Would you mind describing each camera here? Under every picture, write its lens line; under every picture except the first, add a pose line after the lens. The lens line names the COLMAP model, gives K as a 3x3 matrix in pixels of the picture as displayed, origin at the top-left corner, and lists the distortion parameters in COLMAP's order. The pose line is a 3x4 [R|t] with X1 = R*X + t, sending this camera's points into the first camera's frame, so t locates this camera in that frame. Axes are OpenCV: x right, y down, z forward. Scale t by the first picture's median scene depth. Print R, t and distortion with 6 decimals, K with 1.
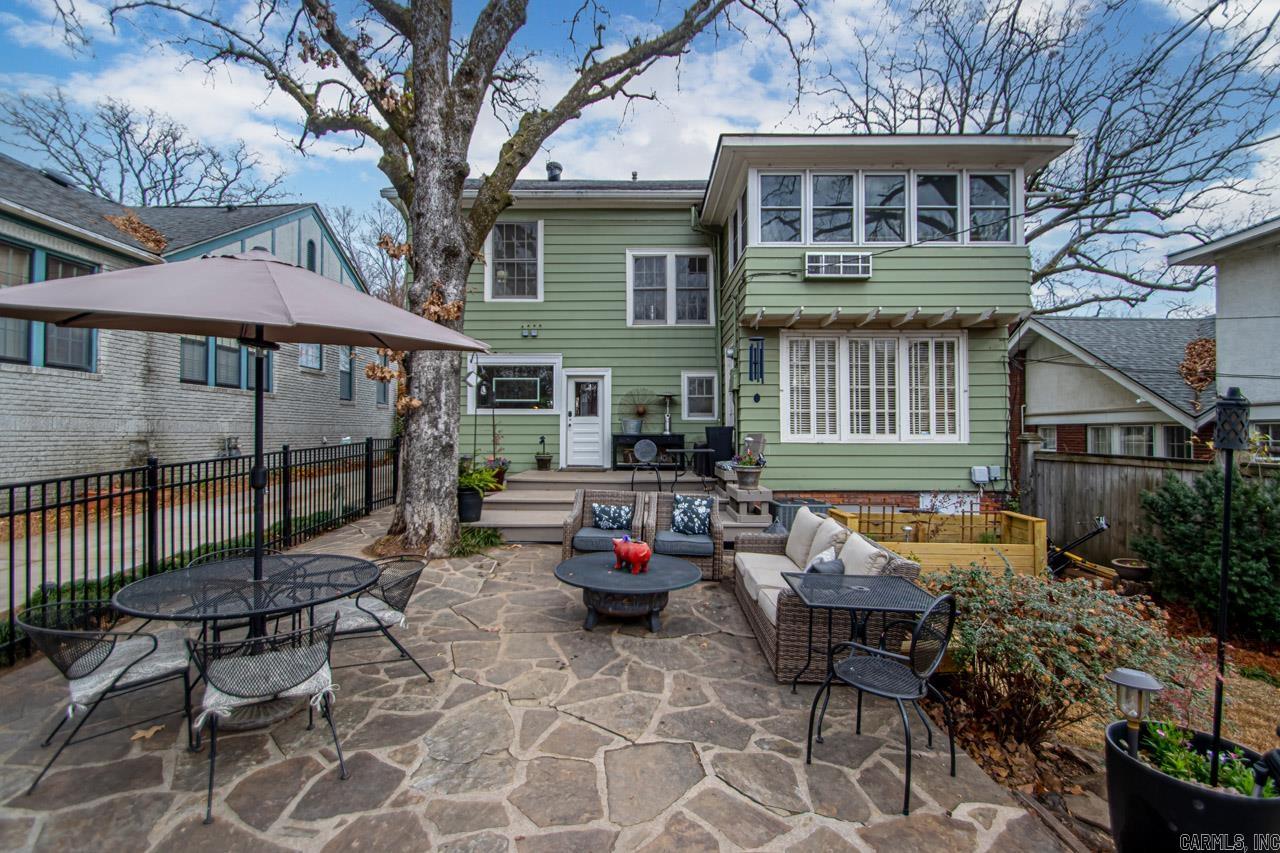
lens RADIAL K [[597.4, 0, 646.8], [0, 597.4, 427.1], [0, 0, 1]] dist [0.013634, -0.015238]
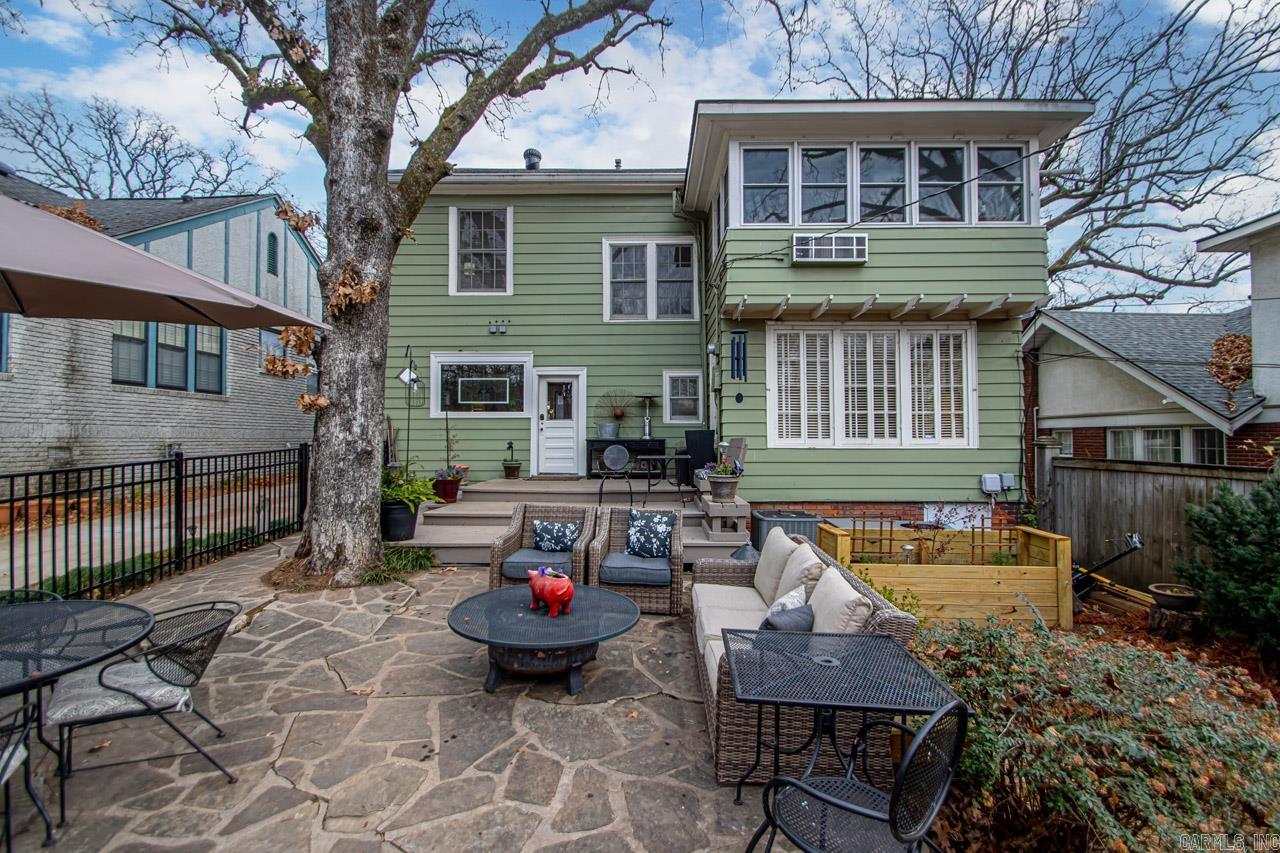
lens RADIAL K [[597.4, 0, 648.5], [0, 597.4, 428.0], [0, 0, 1]] dist [0.013634, -0.015238]
pose [[0.999971, -0.002200, -0.007355, 0.053214], [0.002144, 0.999968, -0.007665, 0.002681], [0.007372, 0.007649, 0.999944, 0.104803]]
